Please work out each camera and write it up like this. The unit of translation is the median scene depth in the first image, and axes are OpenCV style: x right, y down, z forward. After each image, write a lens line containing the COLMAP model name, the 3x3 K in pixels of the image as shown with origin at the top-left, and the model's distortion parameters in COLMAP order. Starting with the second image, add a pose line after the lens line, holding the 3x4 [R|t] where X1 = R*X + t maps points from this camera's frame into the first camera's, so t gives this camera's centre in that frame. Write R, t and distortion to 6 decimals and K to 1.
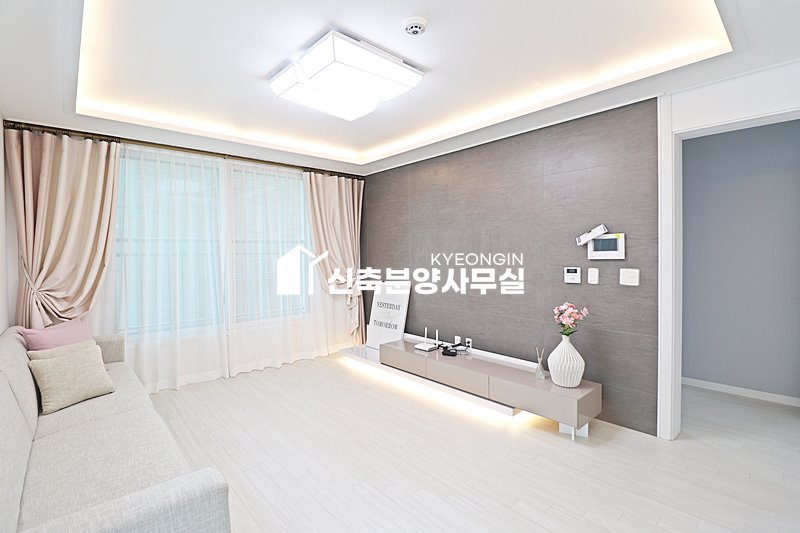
lens RADIAL K [[370.1, 0, 400.9], [0, 370.1, 259.1], [0, 0, 1]] dist [-0.009669, -0.006679]
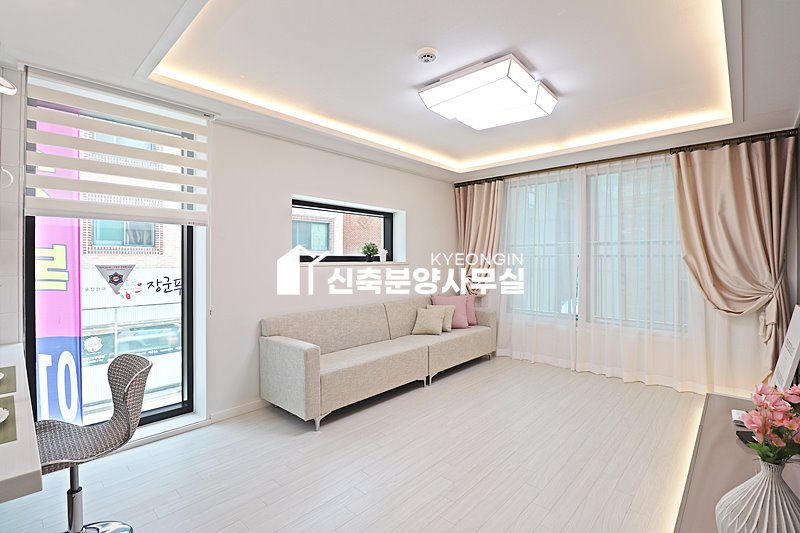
lens RADIAL K [[370.1, 0, 399.5], [0, 370.1, 261.0], [0, 0, 1]] dist [-0.009669, -0.006679]
pose [[0.088186, 0.015544, -0.995983, 0.702849], [-0.018872, 0.999725, 0.013932, -0.006371], [0.995925, 0.017567, 0.088455, 0.494363]]
